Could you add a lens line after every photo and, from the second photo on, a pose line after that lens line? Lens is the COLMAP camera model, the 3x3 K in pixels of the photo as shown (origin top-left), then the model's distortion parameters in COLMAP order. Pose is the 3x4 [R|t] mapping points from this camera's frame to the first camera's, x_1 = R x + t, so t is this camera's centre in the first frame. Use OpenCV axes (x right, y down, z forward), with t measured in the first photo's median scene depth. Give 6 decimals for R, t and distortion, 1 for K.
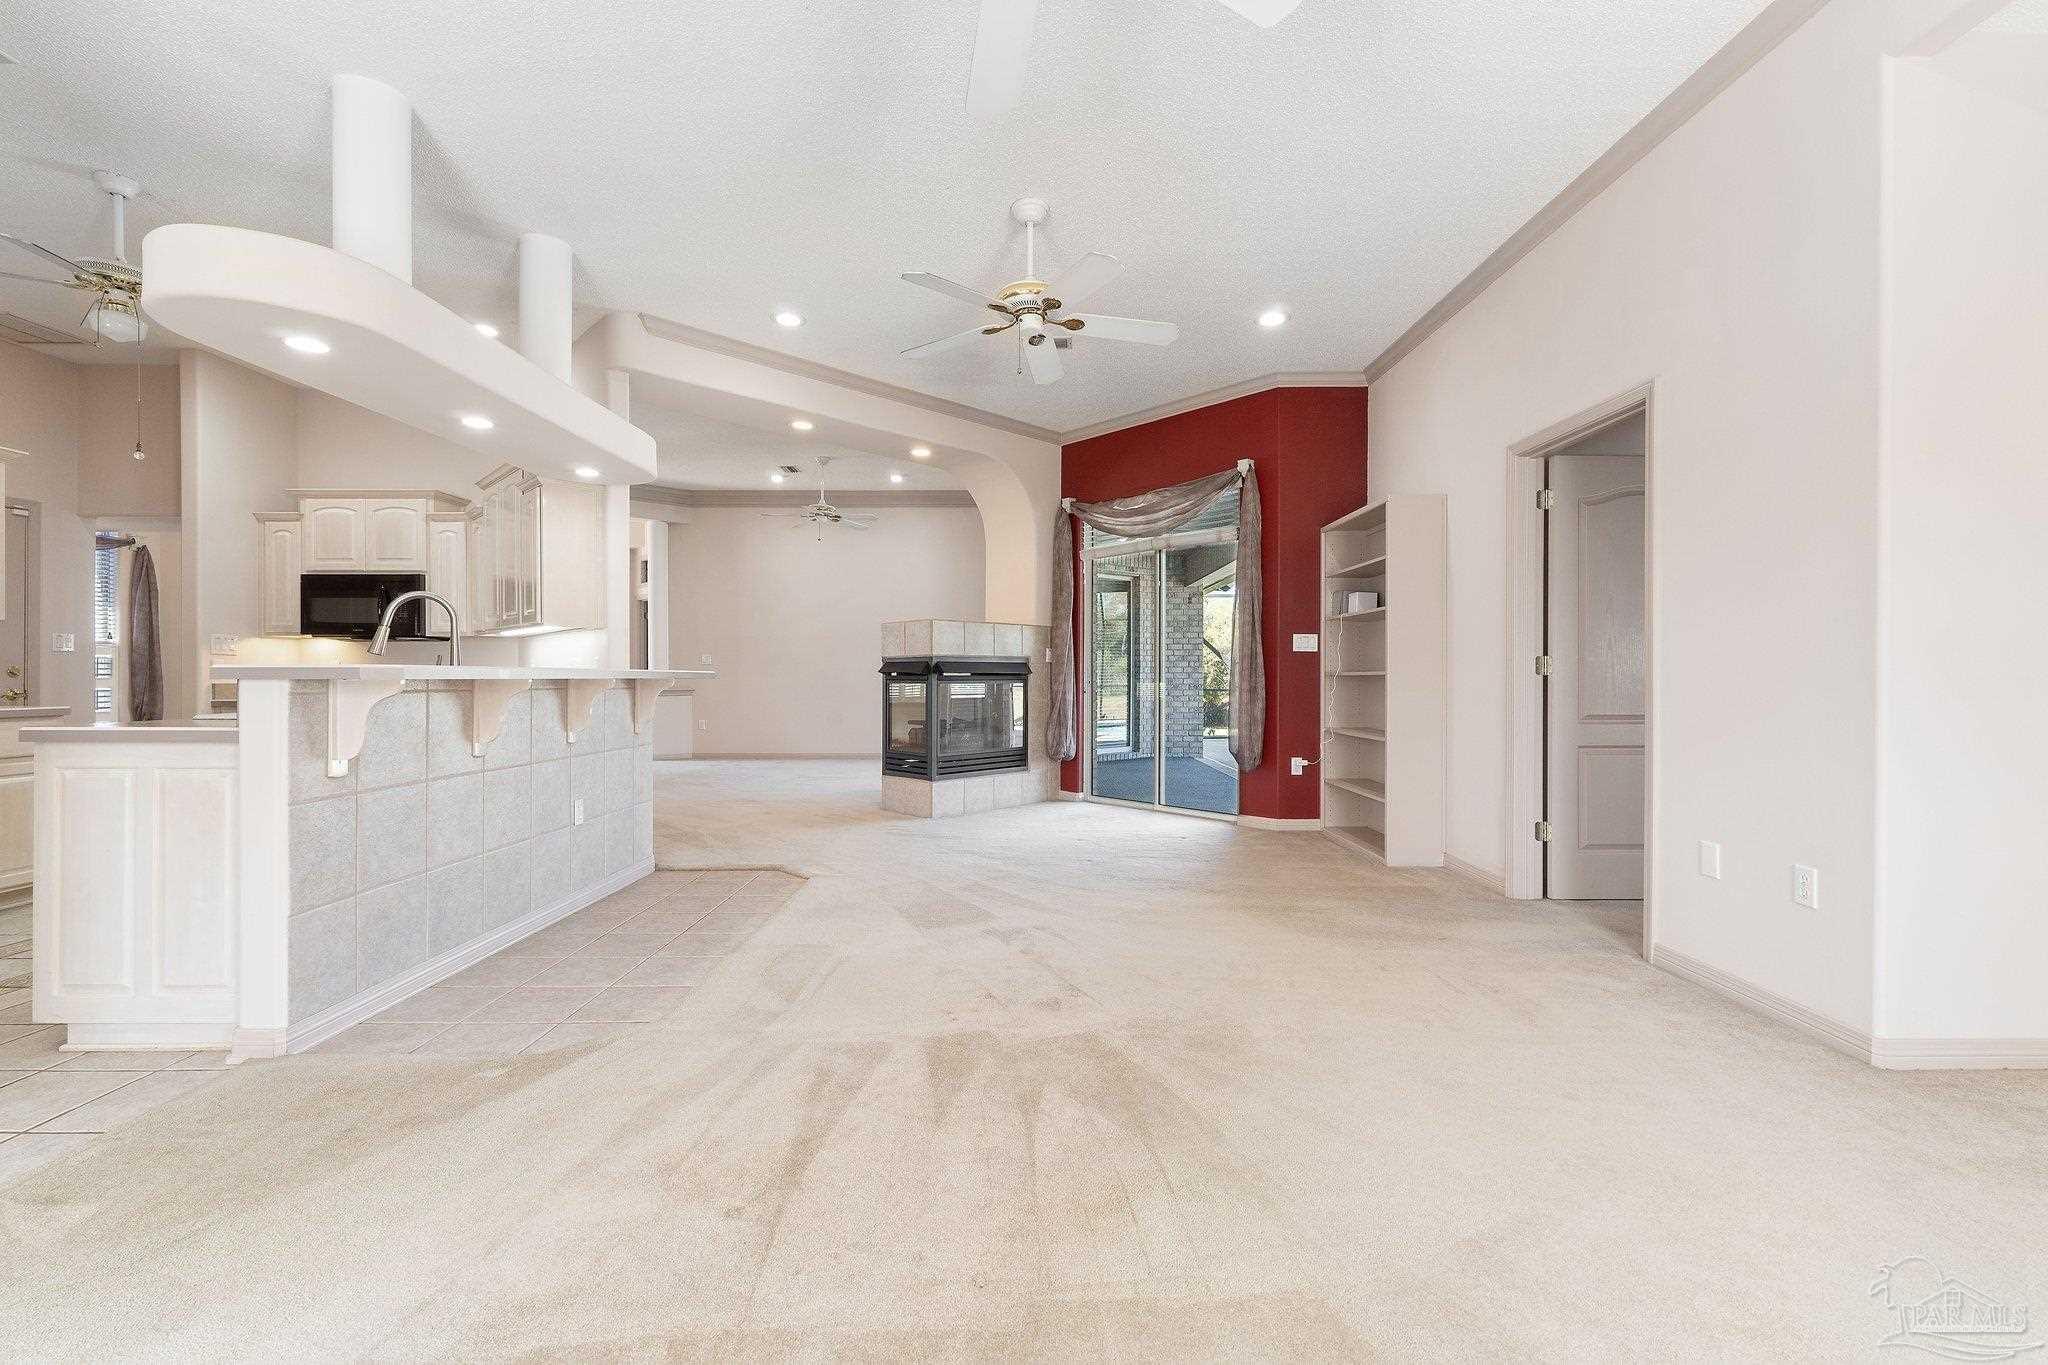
lens RADIAL K [[852.1, 0, 1025.0], [0, 852.1, 679.2], [0, 0, 1]] dist [0.003093, 0.000373]
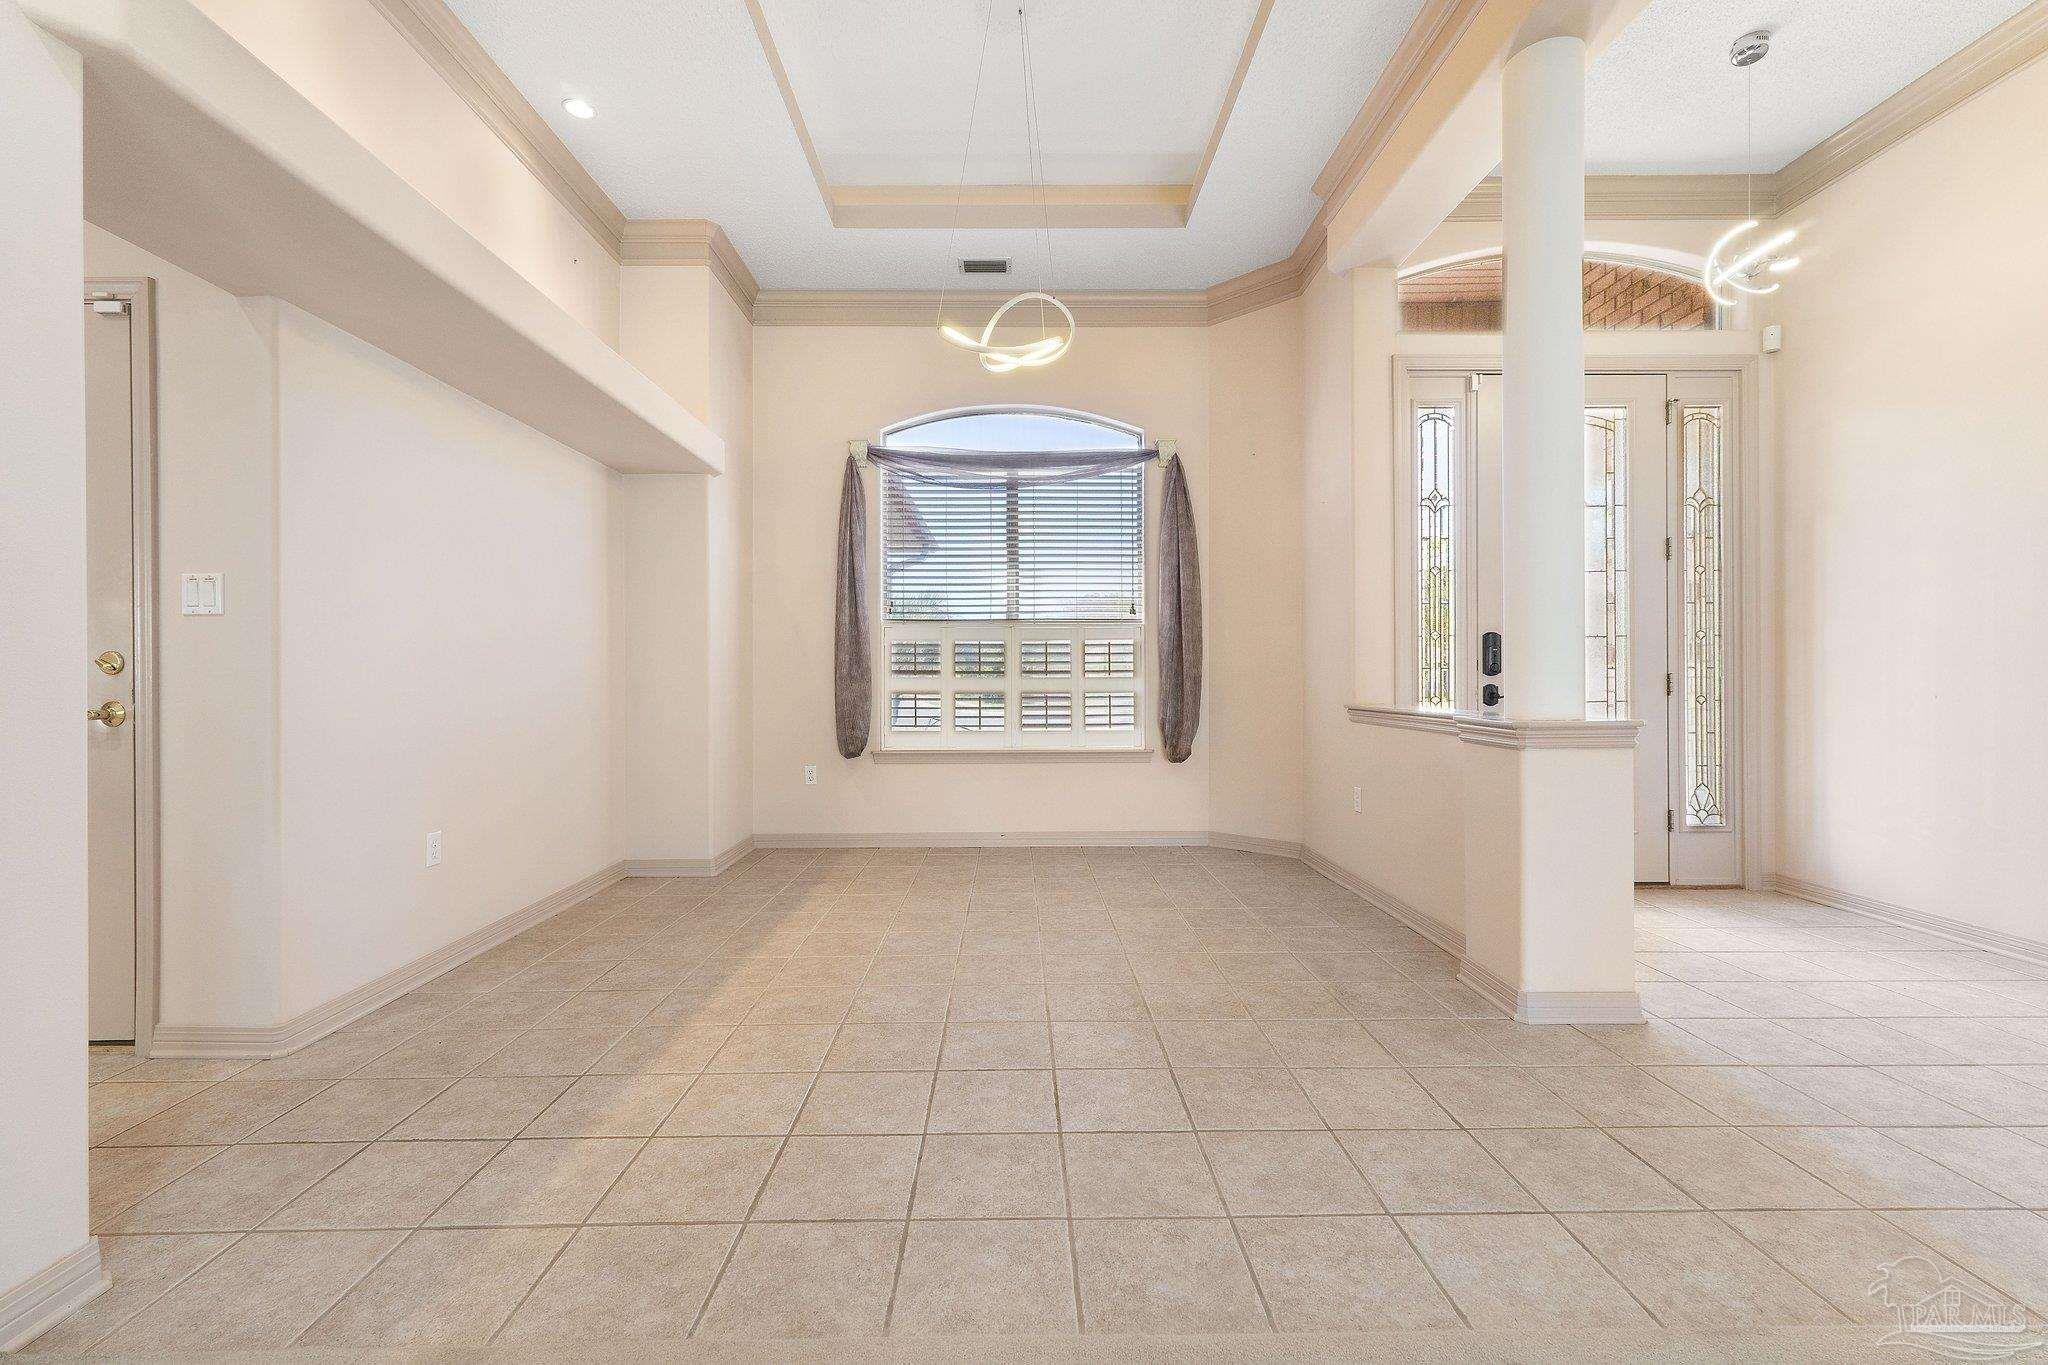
lens RADIAL K [[852.1, 0, 1022.5], [0, 852.1, 678.5], [0, 0, 1]] dist [0.003093, 0.000373]
pose [[0.009861, 0.000630, -0.999951, -0.666870], [-0.000857, 0.999999, 0.000621, -0.000839], [0.999951, 0.000851, 0.009861, 1.359794]]
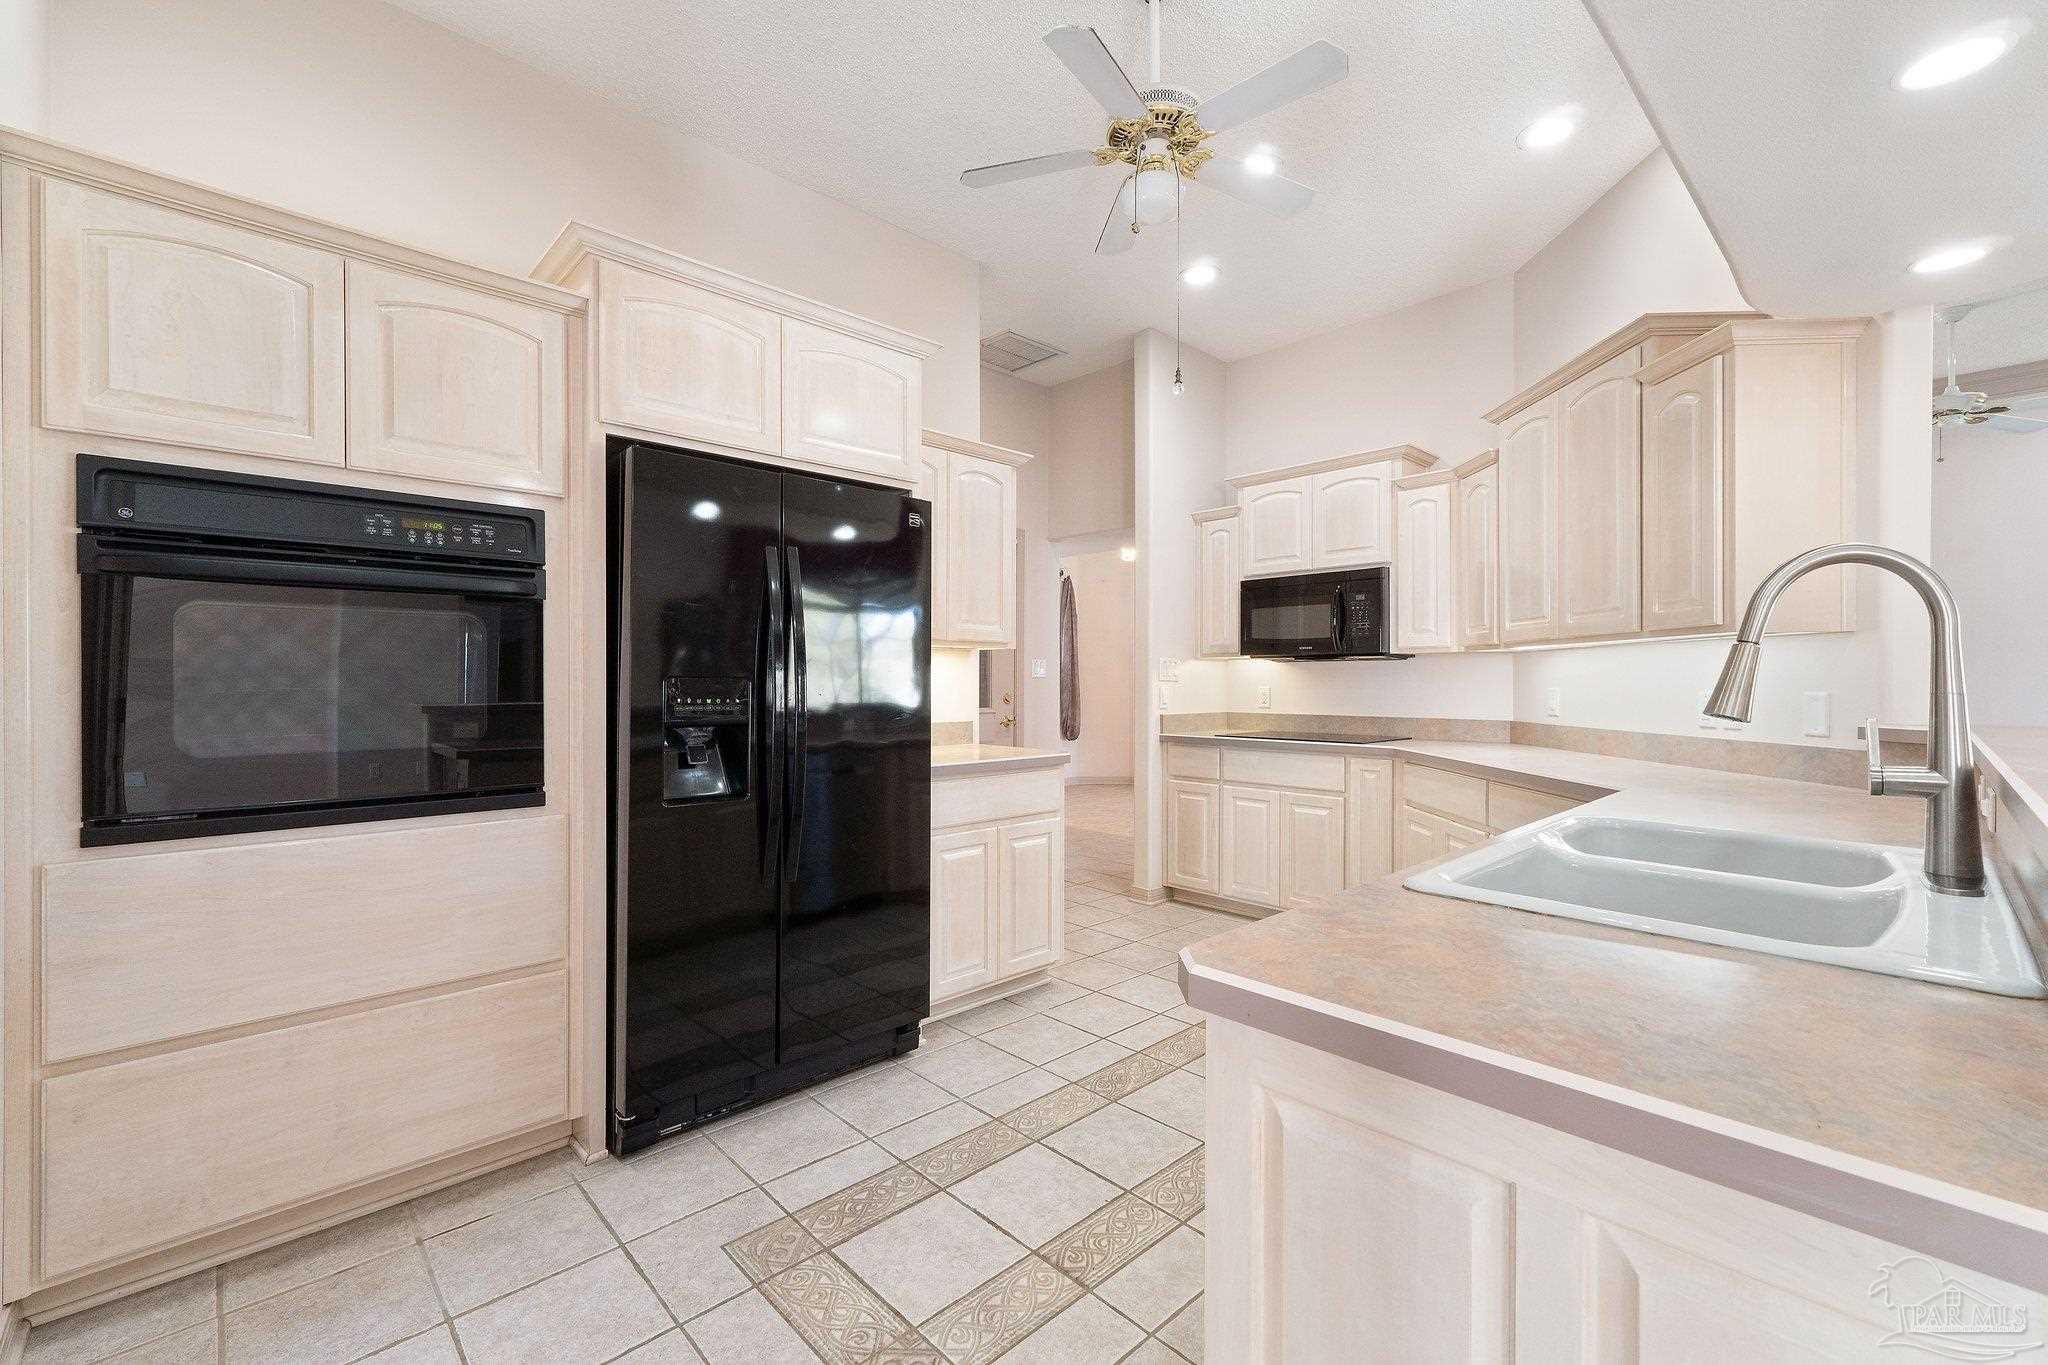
lens RADIAL K [[852.1, 0, 1021.5], [0, 852.1, 680.6], [0, 0, 1]] dist [0.003093, 0.000373]
pose [[0.684993, 0.000786, -0.728549, -0.396585], [-0.003323, 0.999992, -0.002046, -0.025941], [0.728542, 0.003823, 0.684990, 0.292268]]
